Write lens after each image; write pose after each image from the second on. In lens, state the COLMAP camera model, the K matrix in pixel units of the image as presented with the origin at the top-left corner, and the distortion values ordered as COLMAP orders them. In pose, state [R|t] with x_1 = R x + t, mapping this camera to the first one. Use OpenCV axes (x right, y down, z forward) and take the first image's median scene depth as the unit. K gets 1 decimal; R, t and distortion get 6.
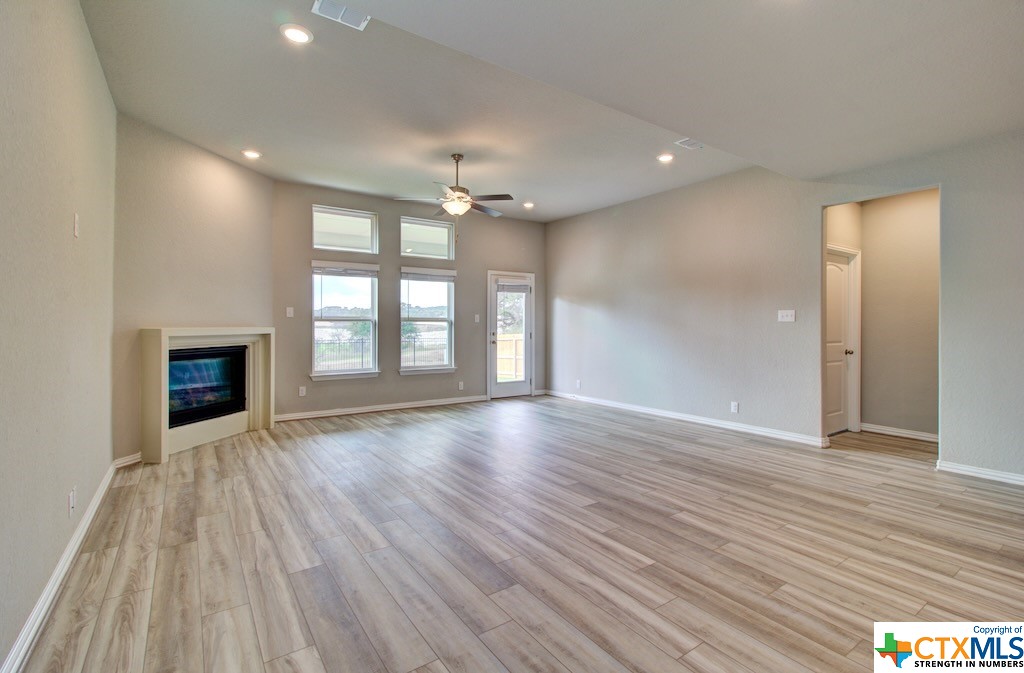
lens RADIAL K [[468.2, 0, 512.5], [0, 468.2, 326.2], [0, 0, 1]] dist [0.000043, 0.001518]
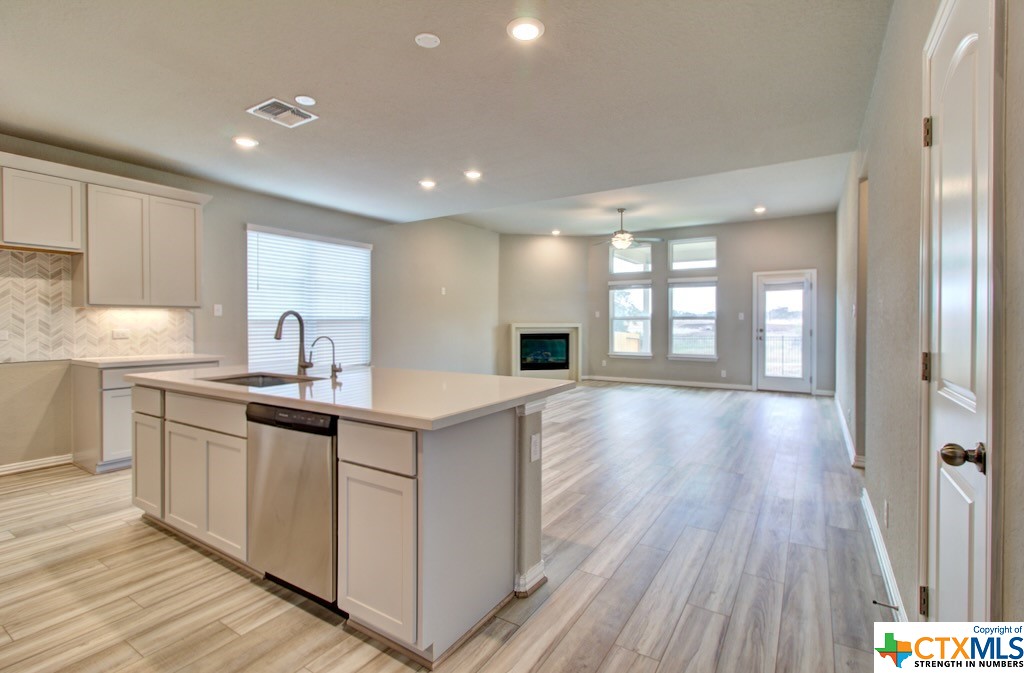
lens RADIAL K [[471.8, 0, 512.1], [0, 471.8, 324.4], [0, 0, 1]] dist [-0.010977, 0.000911]
pose [[0.384407, 0.002069, -0.923161, 1.147792], [-0.000287, 0.999998, 0.002122, 0.002063], [0.923164, -0.000551, 0.384407, 0.096731]]
